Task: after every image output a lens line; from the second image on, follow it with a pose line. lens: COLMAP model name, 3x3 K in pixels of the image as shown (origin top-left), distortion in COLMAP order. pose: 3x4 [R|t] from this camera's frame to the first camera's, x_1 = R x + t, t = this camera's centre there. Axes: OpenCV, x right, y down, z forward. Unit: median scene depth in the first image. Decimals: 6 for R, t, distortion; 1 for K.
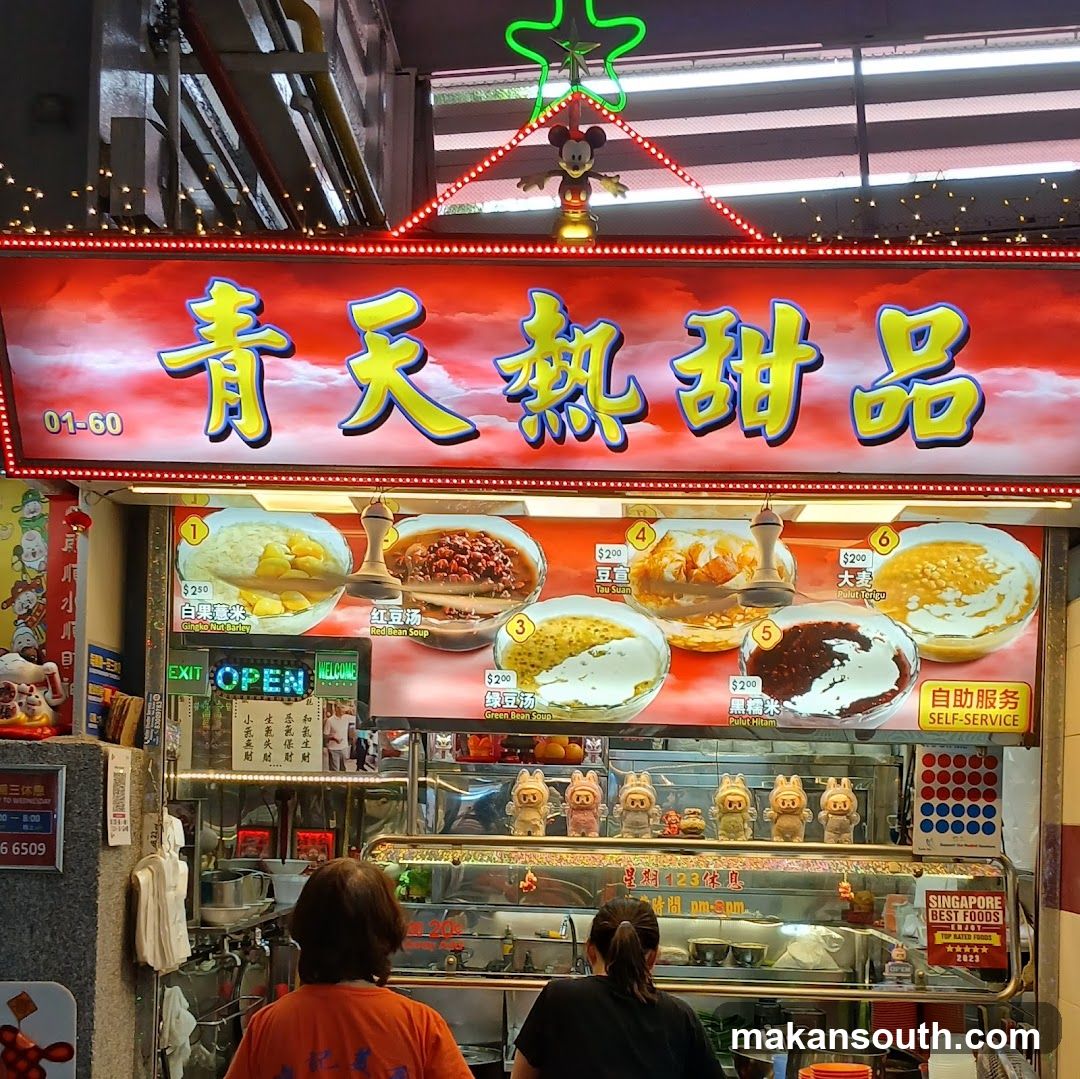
lens RADIAL K [[1657.3, 0, 526.8], [0, 1657.3, 801.1], [0, 0, 1]] dist [0.054691, 0.000000]
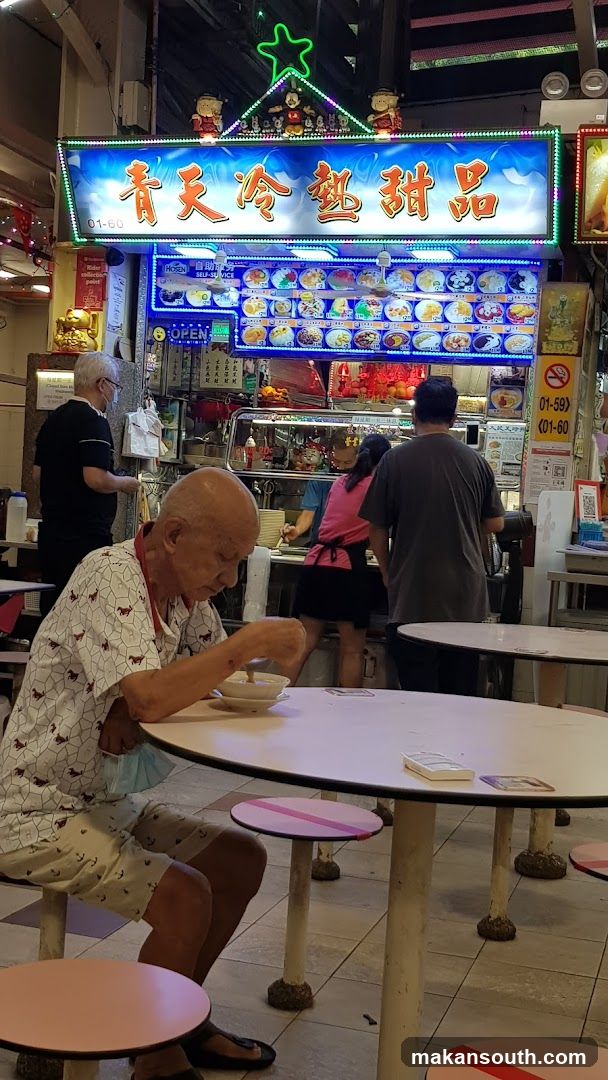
lens RADIAL K [[1367.7, 0, 279.1], [0, 1367.7, 575.7], [0, 0, 1]] dist [0.071830, 0.000000]
pose [[0.963973, 0.051528, -0.260962, 0.511077], [-0.039554, 0.997918, 0.050935, 0.171429], [0.263043, -0.038777, 0.964004, -0.837135]]
